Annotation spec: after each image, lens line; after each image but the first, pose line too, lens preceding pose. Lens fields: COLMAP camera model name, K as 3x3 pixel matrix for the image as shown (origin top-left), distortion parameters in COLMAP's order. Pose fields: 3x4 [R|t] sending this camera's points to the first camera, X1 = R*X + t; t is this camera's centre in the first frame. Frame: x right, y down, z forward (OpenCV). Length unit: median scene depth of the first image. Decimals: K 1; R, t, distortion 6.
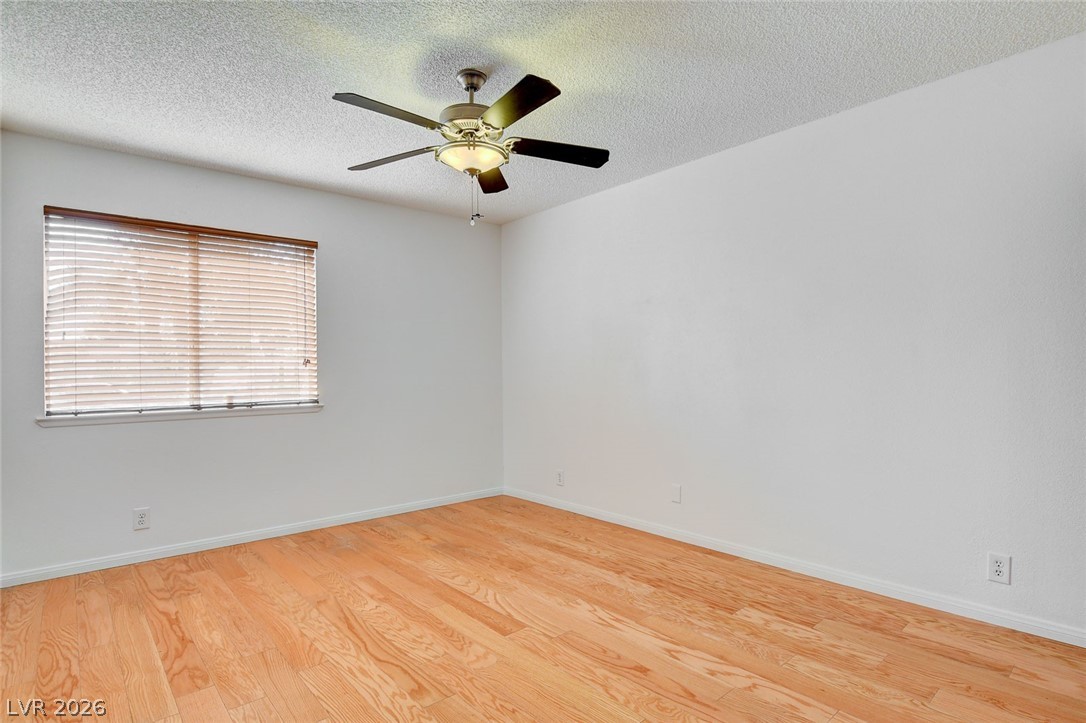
lens RADIAL K [[558.5, 0, 544.0], [0, 558.5, 378.6], [0, 0, 1]] dist [-0.022060, 0.000796]
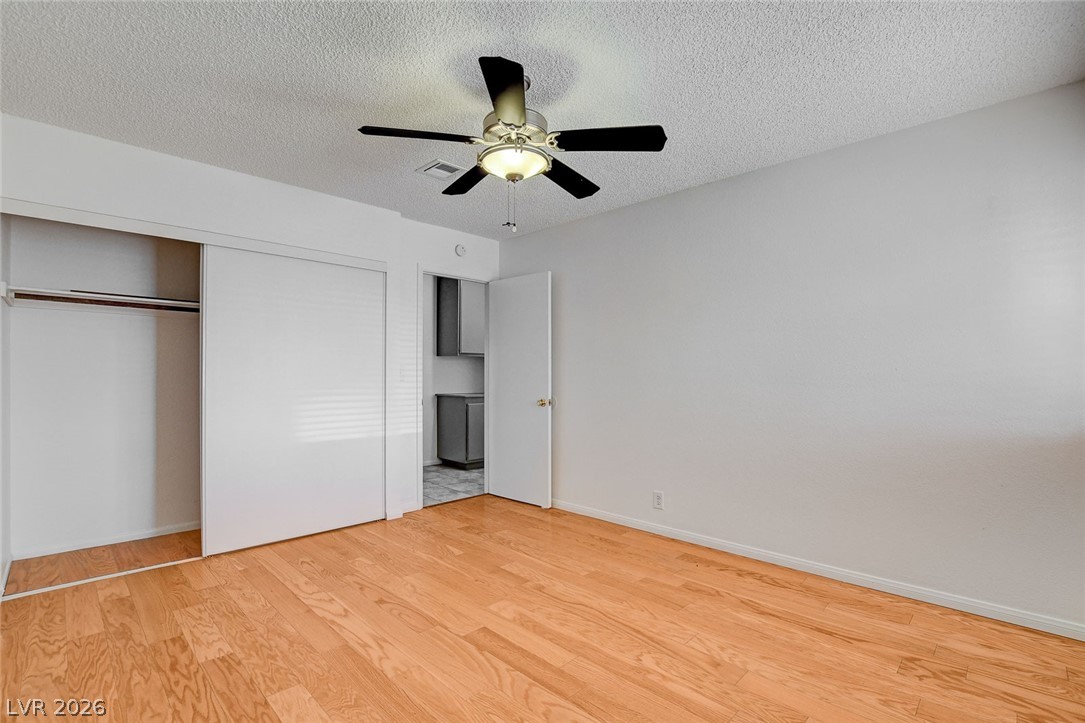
lens RADIAL K [[493.8, 0, 542.5], [0, 493.8, 361.5], [0, 0, 1]] dist [-0.029461, 0.000395]
pose [[-0.997255, 0.006062, -0.073791, -0.109360], [0.006869, 0.999919, -0.010700, -0.036188], [0.073720, -0.011178, -0.997216, 1.844028]]
